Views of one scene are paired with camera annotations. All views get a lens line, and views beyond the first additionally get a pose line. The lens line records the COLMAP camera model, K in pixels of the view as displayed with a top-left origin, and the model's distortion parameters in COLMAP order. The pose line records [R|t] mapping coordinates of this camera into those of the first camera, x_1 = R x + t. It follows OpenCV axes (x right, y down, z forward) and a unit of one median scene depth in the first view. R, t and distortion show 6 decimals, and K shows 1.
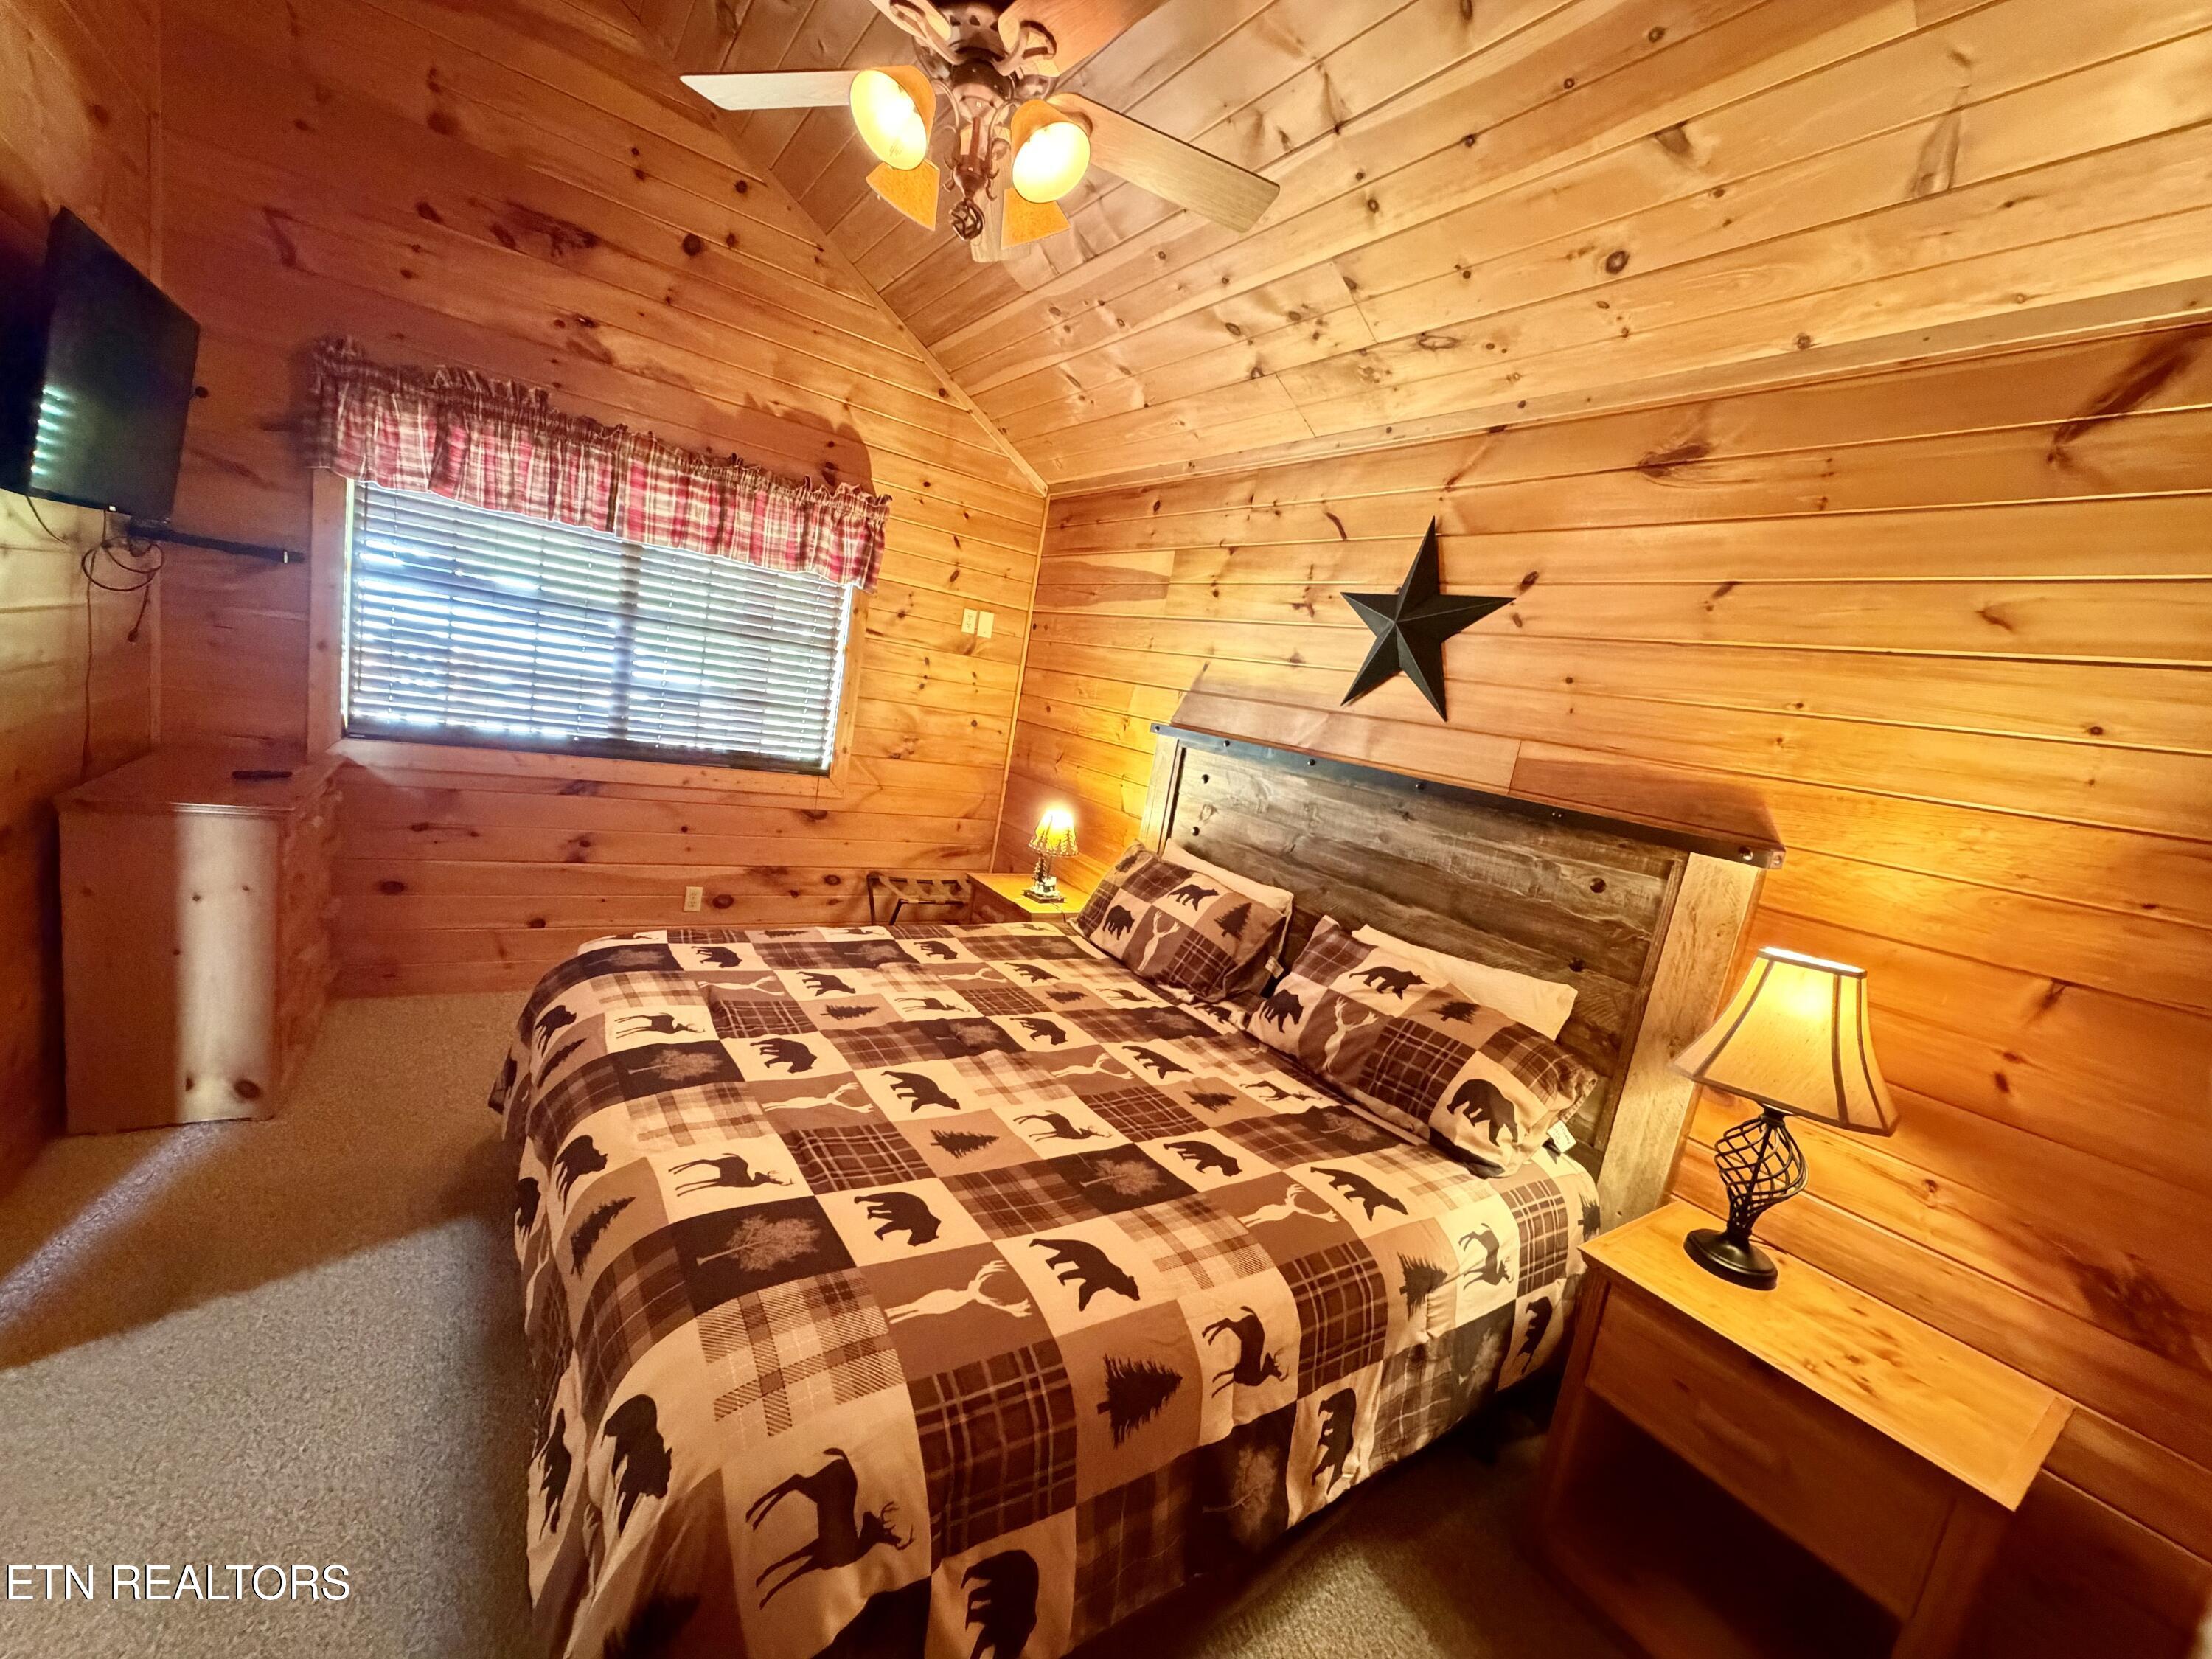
lens RADIAL K [[884.9, 0, 1104.7], [0, 884.9, 828.9], [0, 0, 1]] dist [-0.000789, 0.000589]
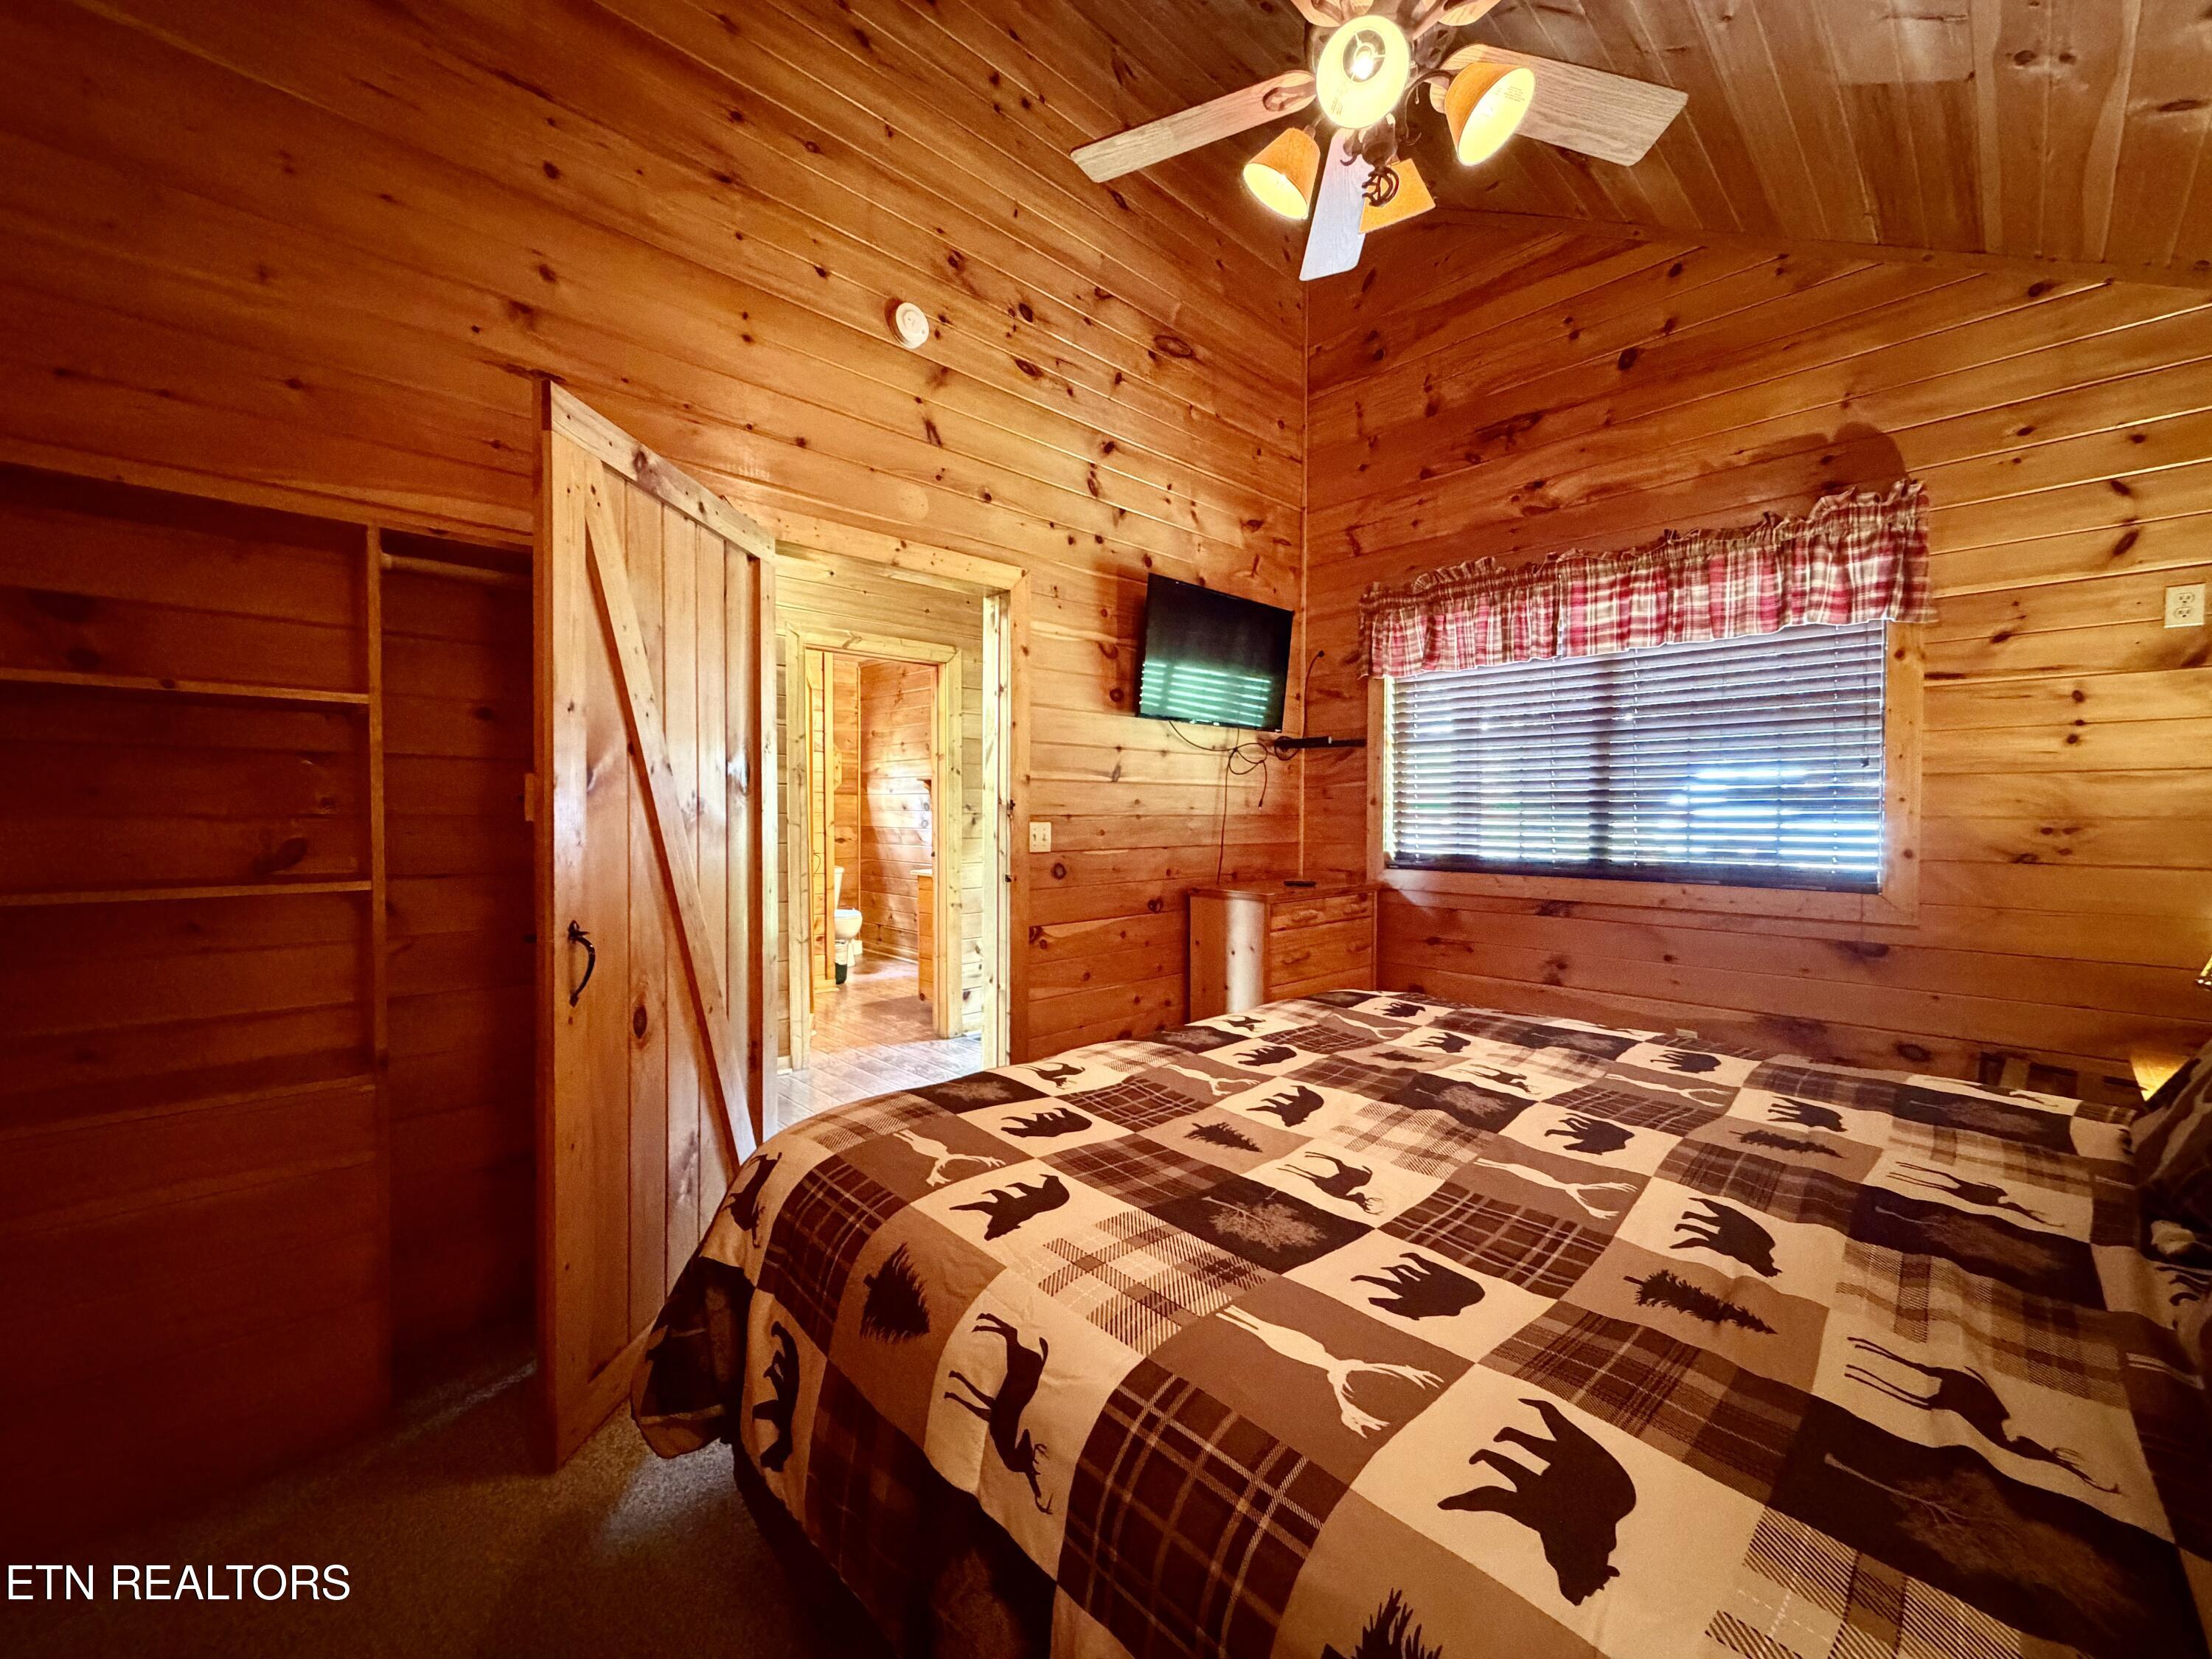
lens RADIAL K [[884.9, 0, 1090.9], [0, 884.9, 830.1], [0, 0, 1]] dist [-0.000789, 0.000589]
pose [[0.144003, -0.149321, -0.978247, 0.427759], [-0.135434, 0.976274, -0.168957, 0.140026], [0.980266, 0.156818, 0.120363, 0.449356]]
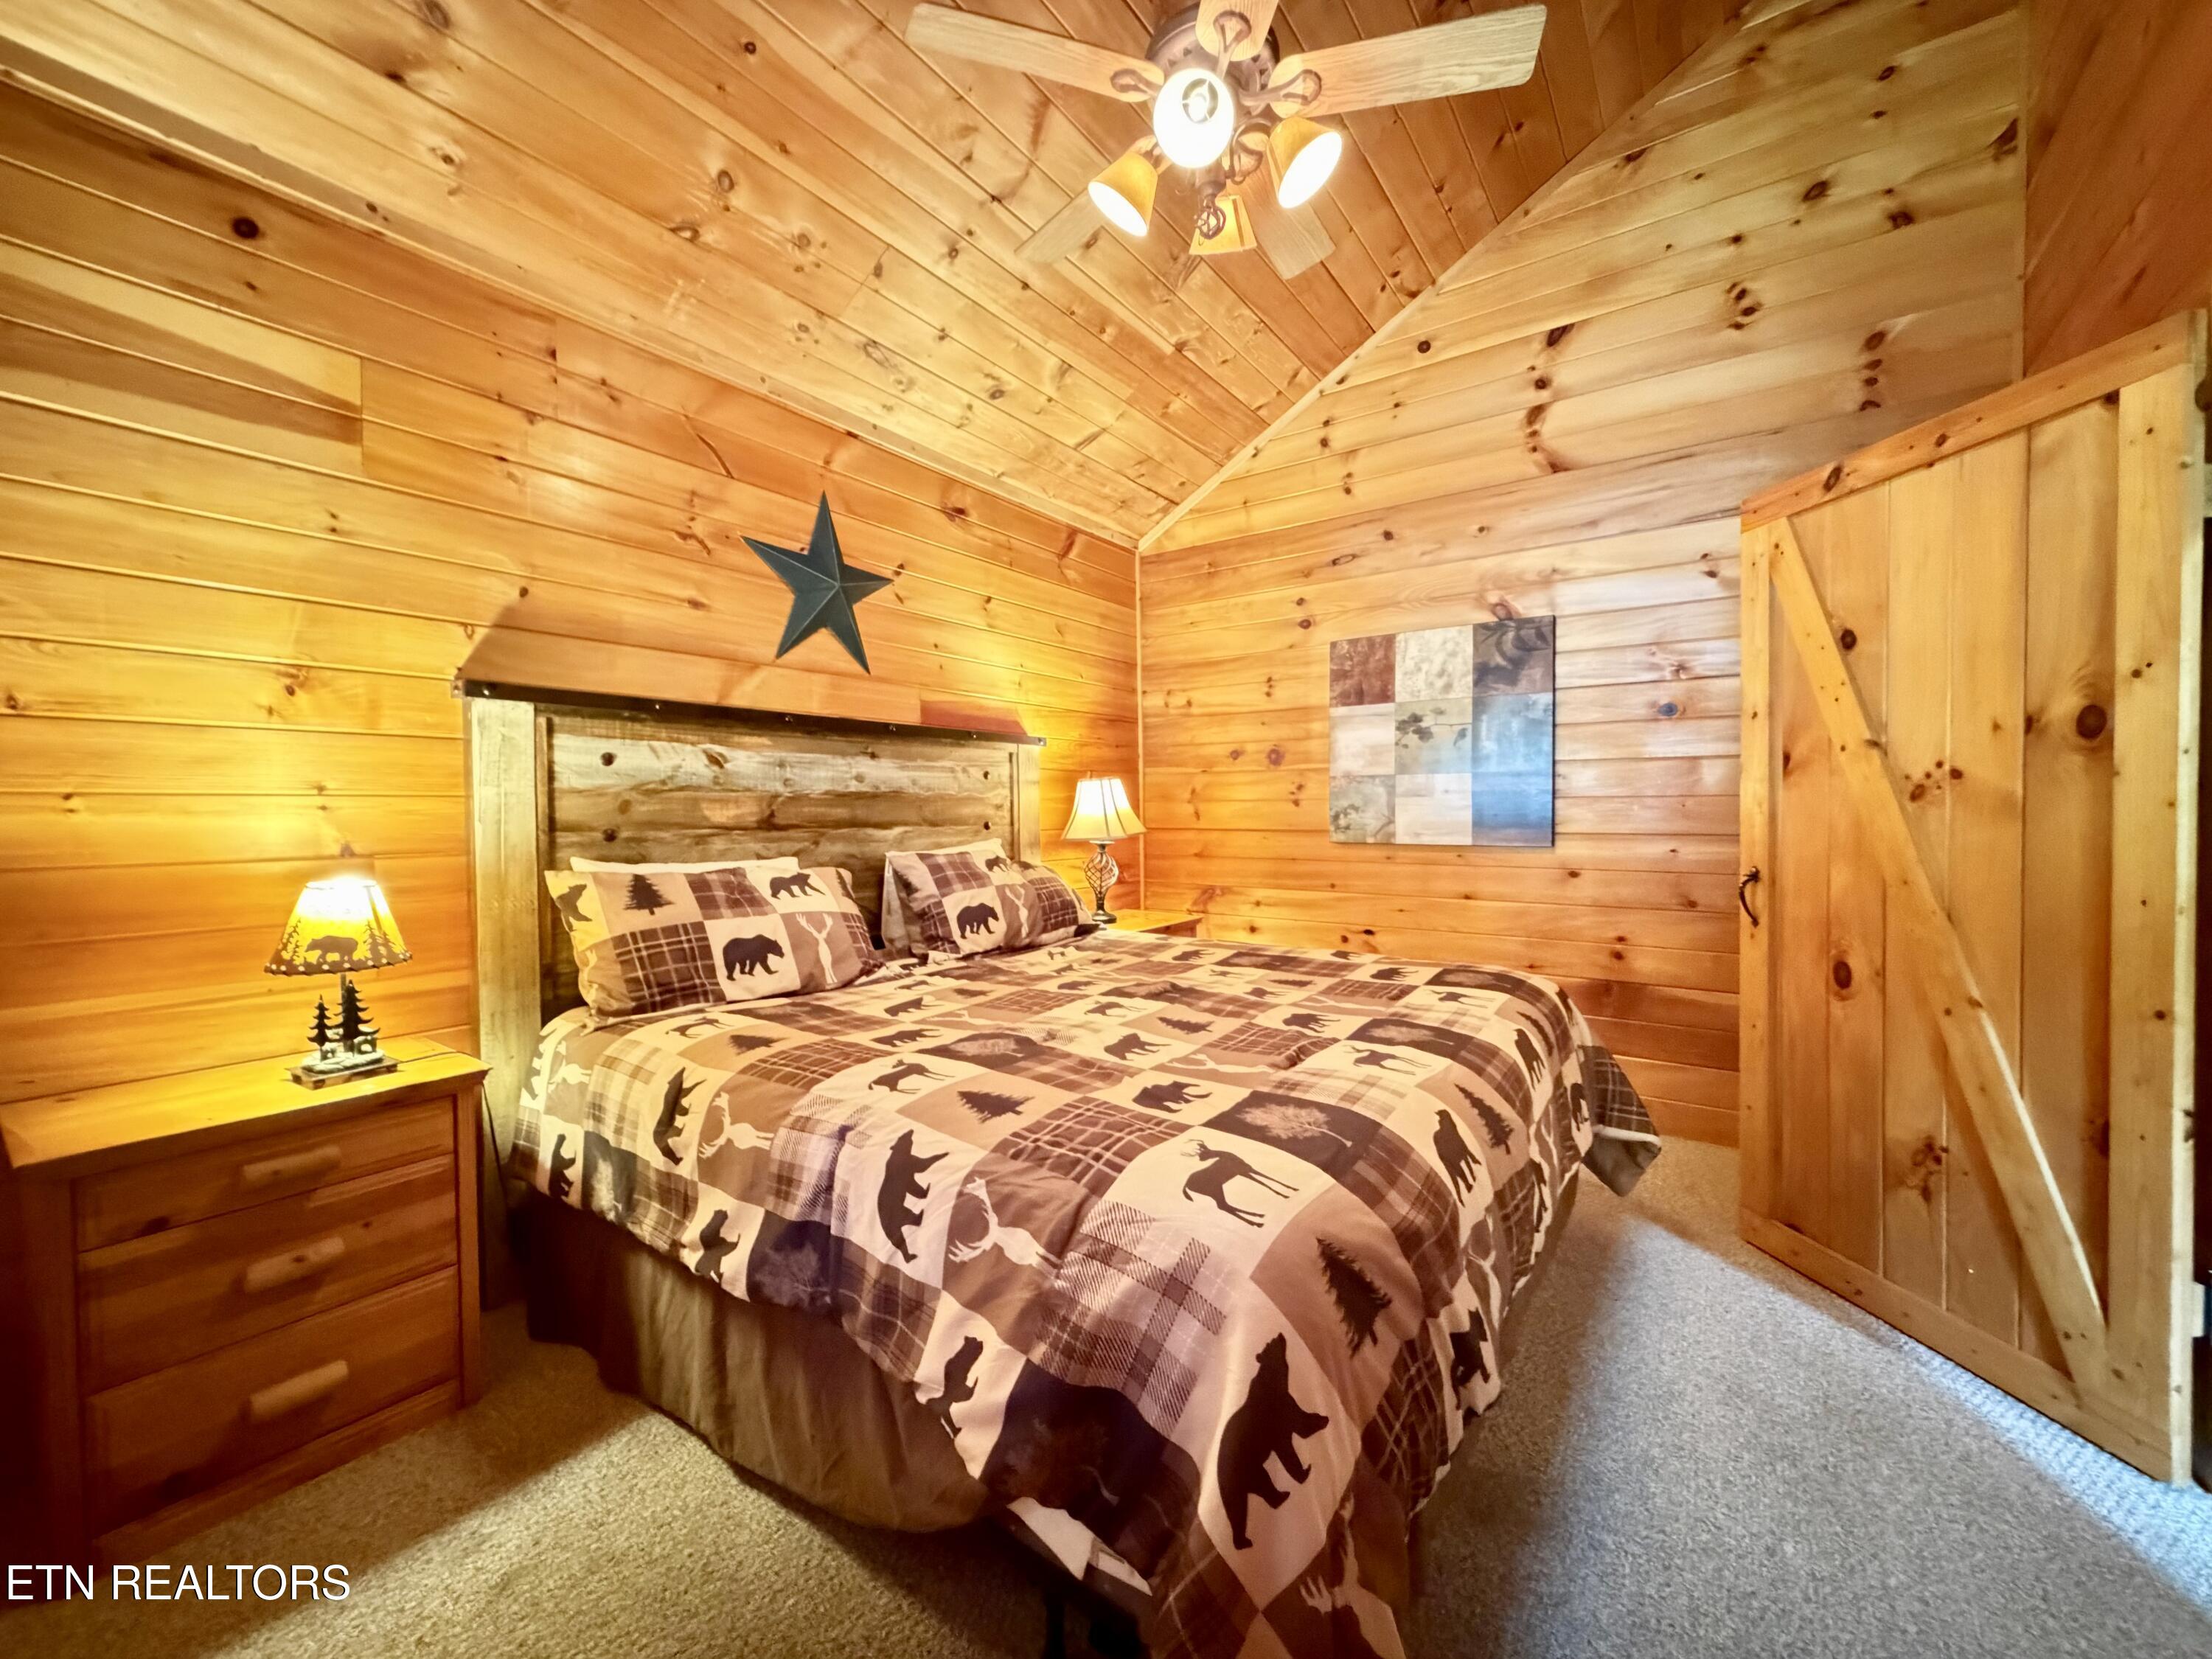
lens RADIAL K [[884.9, 0, 1091.5], [0, 884.9, 826.5], [0, 0, 1]] dist [-0.000789, 0.000589]
pose [[-0.332440, -0.175792, 0.926597, -0.816507], [0.102904, 0.969849, 0.220917, -0.145651], [-0.937494, 0.168792, -0.304326, 1.046314]]
